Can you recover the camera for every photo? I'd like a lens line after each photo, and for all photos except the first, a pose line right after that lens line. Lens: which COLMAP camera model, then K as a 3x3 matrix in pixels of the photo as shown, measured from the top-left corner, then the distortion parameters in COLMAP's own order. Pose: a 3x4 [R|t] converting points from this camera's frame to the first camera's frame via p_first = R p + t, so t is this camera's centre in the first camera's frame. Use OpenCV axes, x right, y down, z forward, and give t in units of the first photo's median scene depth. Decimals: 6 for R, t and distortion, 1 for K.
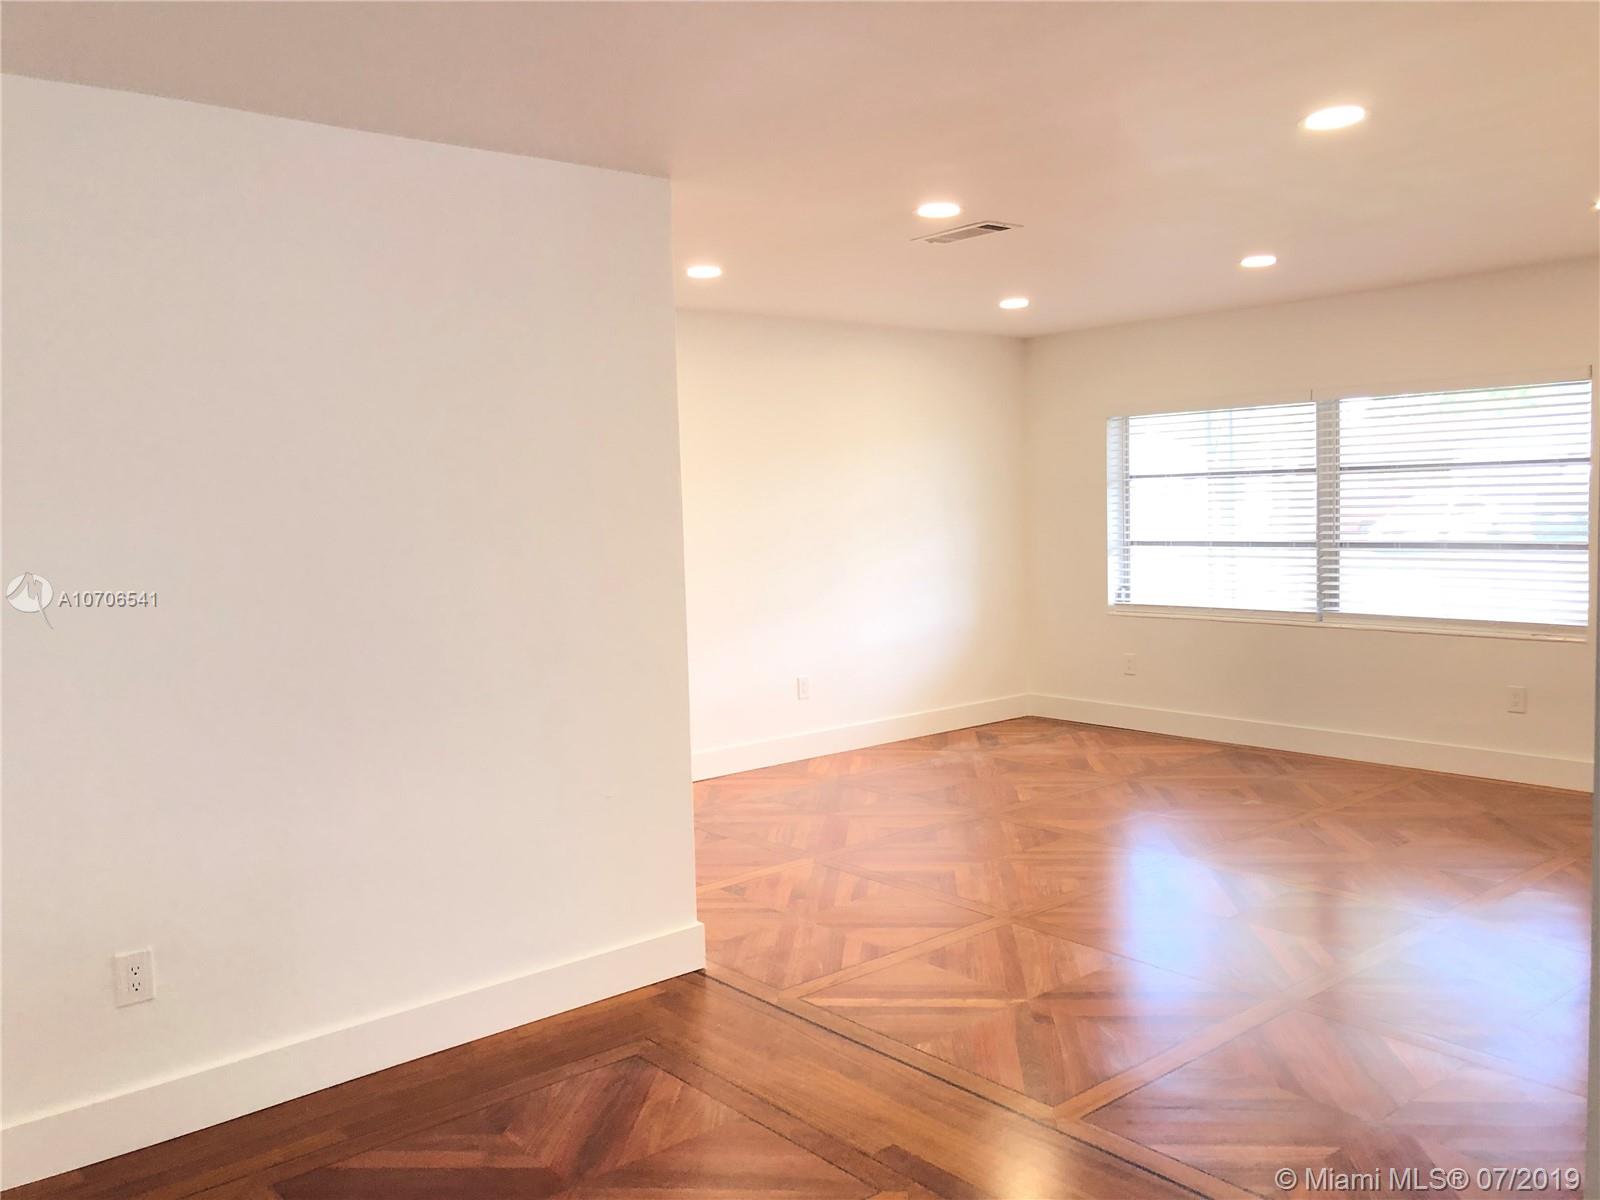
lens RADIAL K [[1329.4, 0, 789.5], [0, 1329.4, 598.1], [0, 0, 1]] dist [0.121047, 0.000994]
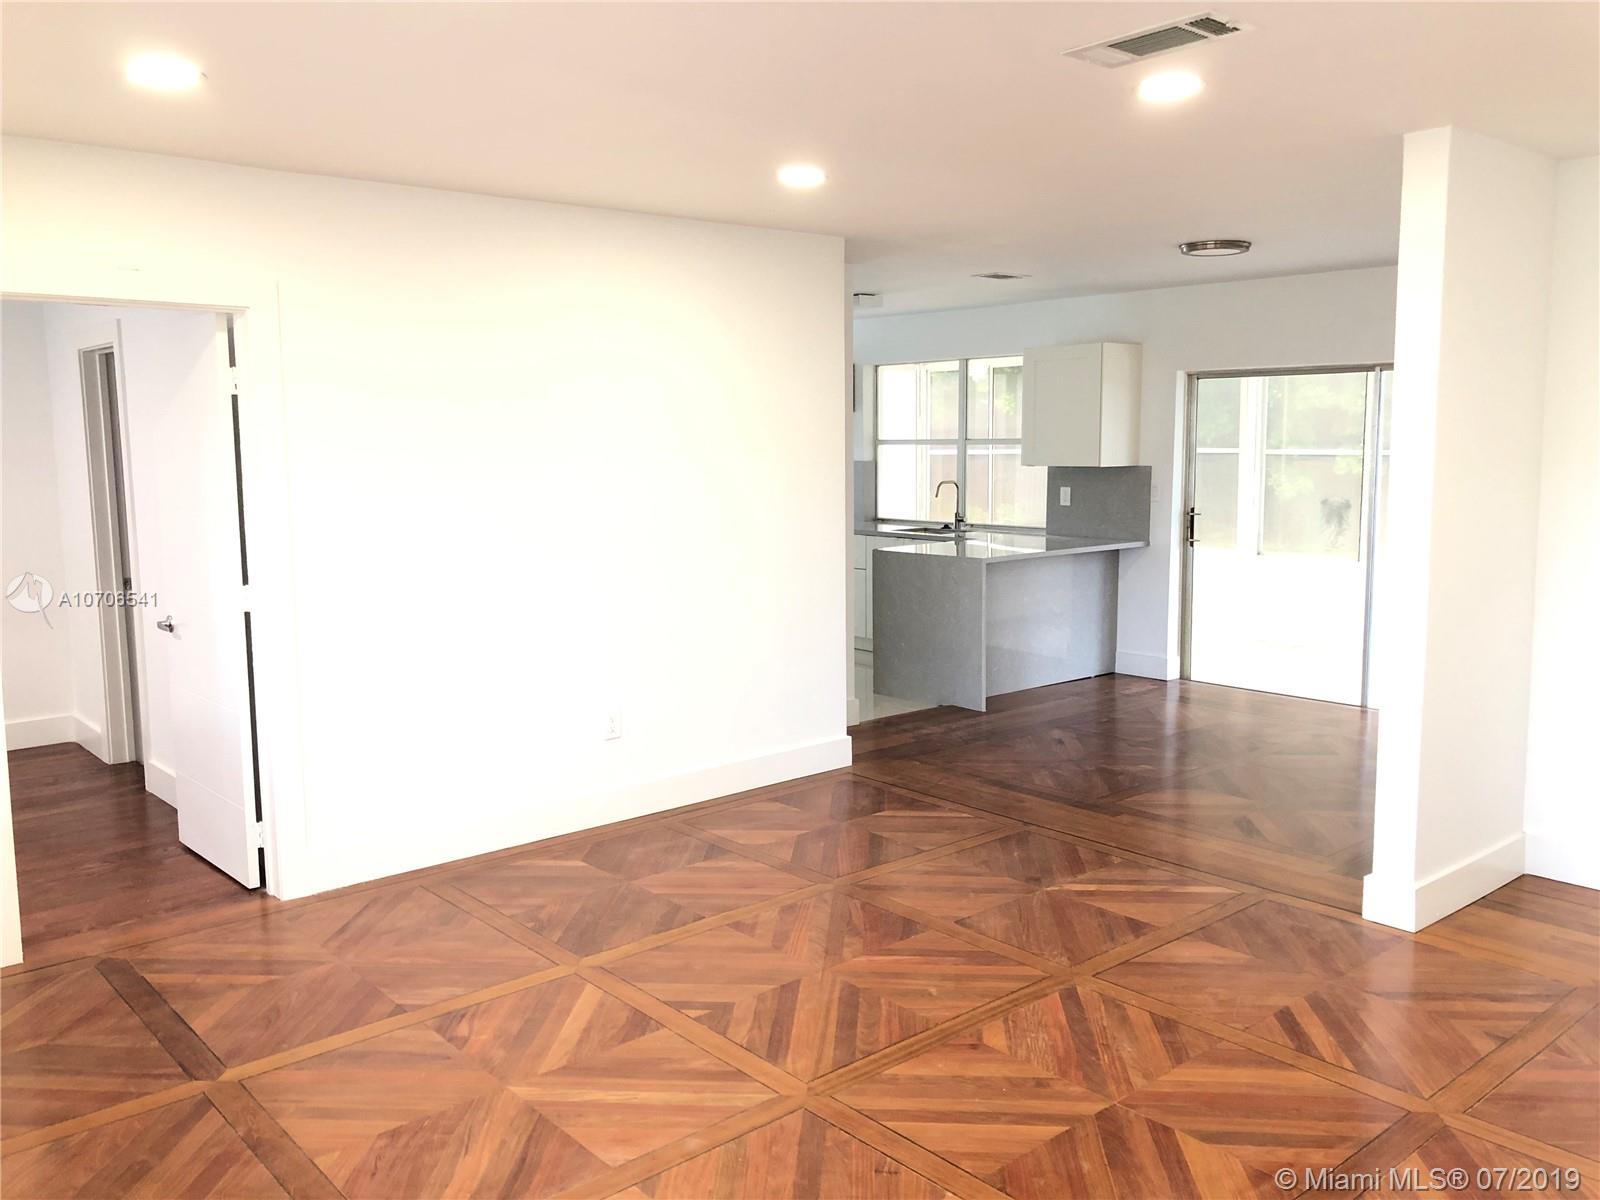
lens RADIAL K [[1329.4, 0, 789.5], [0, 1329.4, 598.1], [0, 0, 1]] dist [0.121047, 0.000994]
pose [[-0.999109, 0.041420, -0.008057, 0.219323], [0.038979, 0.979068, 0.199768, -0.102423], [0.016162, 0.199276, -0.979810, 1.156042]]
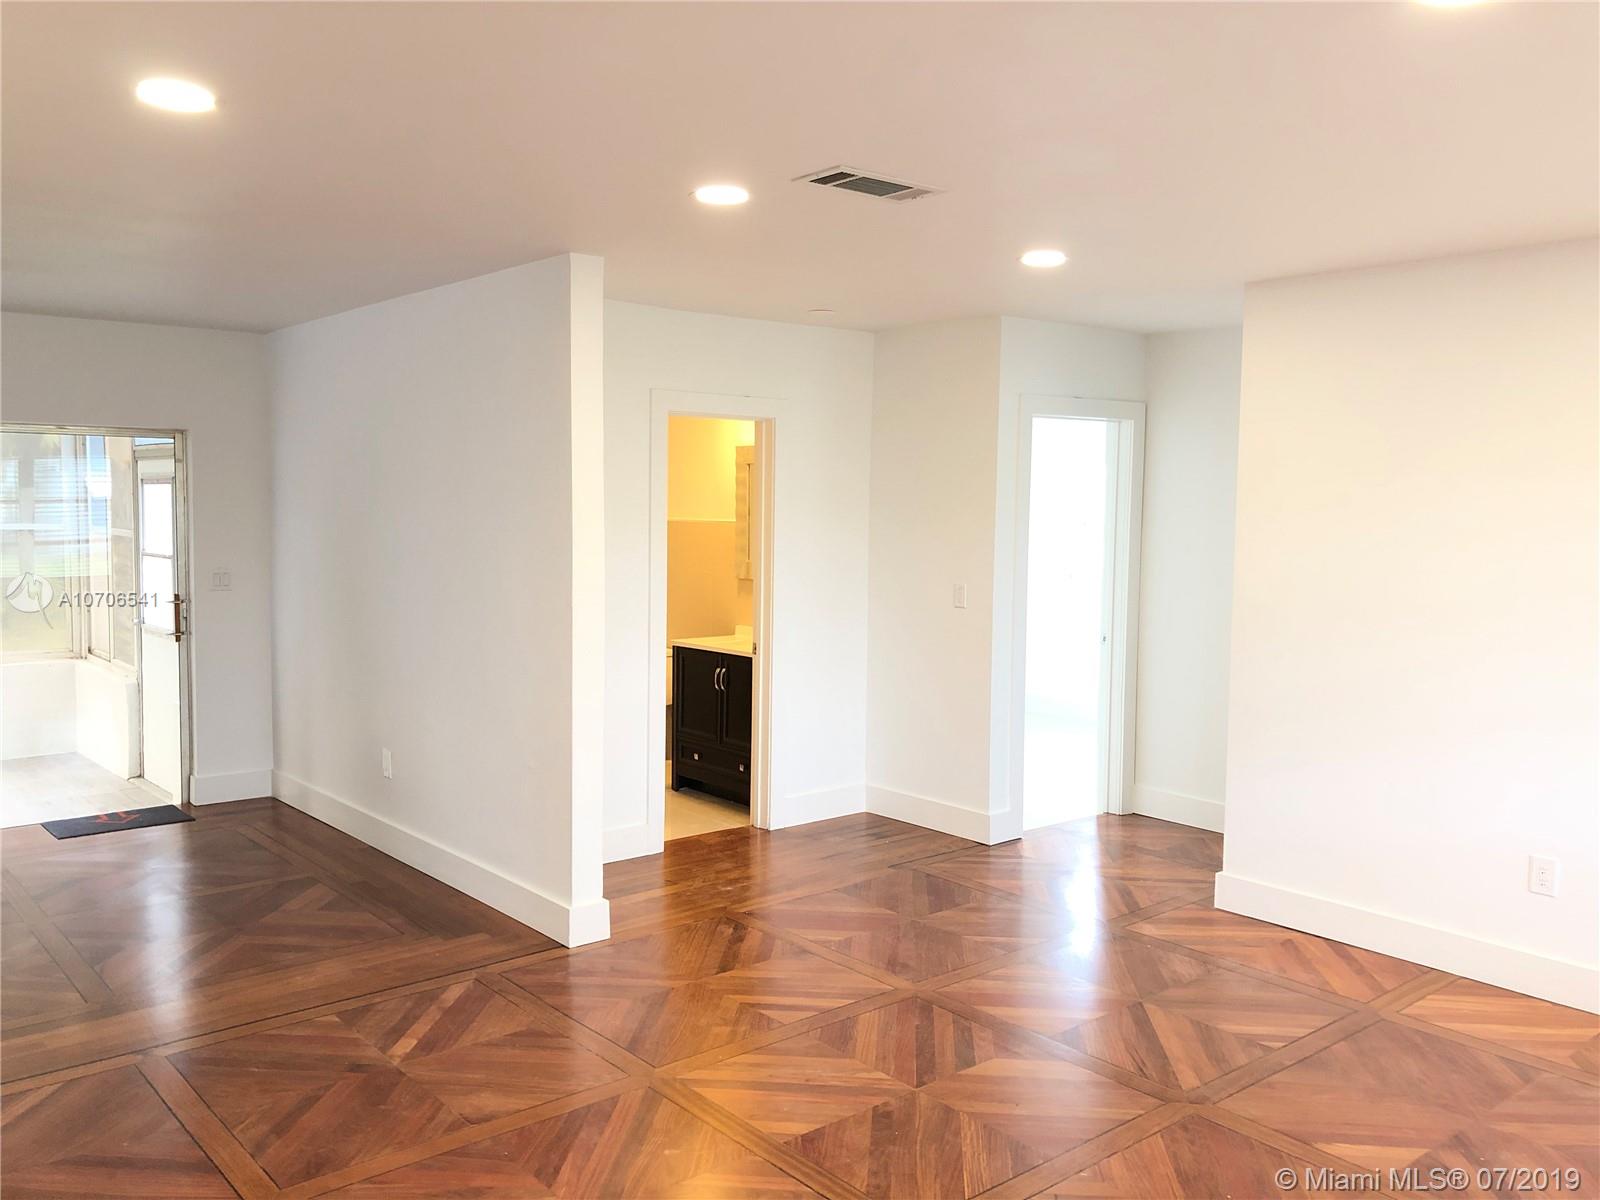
lens RADIAL K [[1329.4, 0, 789.5], [0, 1329.4, 598.1], [0, 0, 1]] dist [0.121047, 0.000994]
pose [[-0.006856, 0.106229, -0.994318, 0.616289], [-0.095342, 0.989742, 0.106397, -0.090193], [0.995421, 0.095530, 0.003342, 0.693511]]
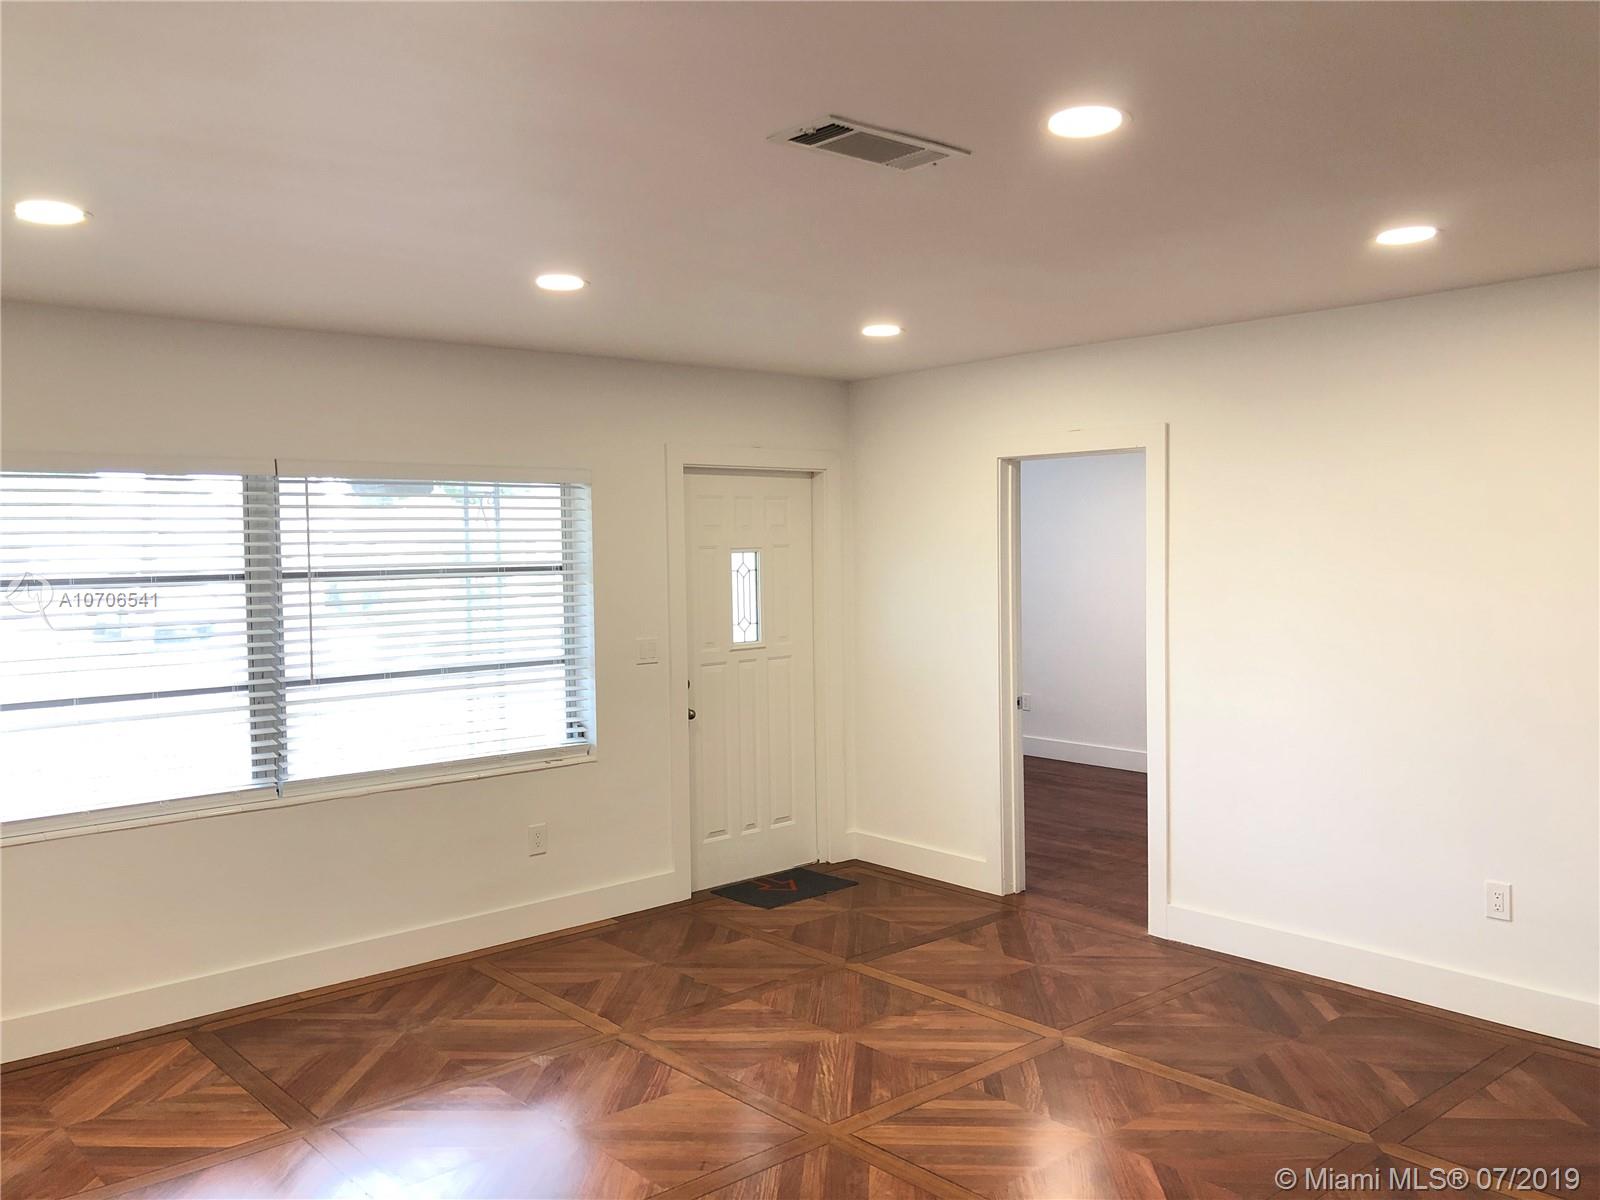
lens RADIAL K [[1329.4, 0, 789.5], [0, 1329.4, 598.1], [0, 0, 1]] dist [0.121047, 0.000994]
pose [[0.000945, 0.002866, 0.999995, -0.292874], [0.106702, 0.994287, -0.002950, -0.054331], [-0.994291, 0.106704, 0.000634, 0.746639]]
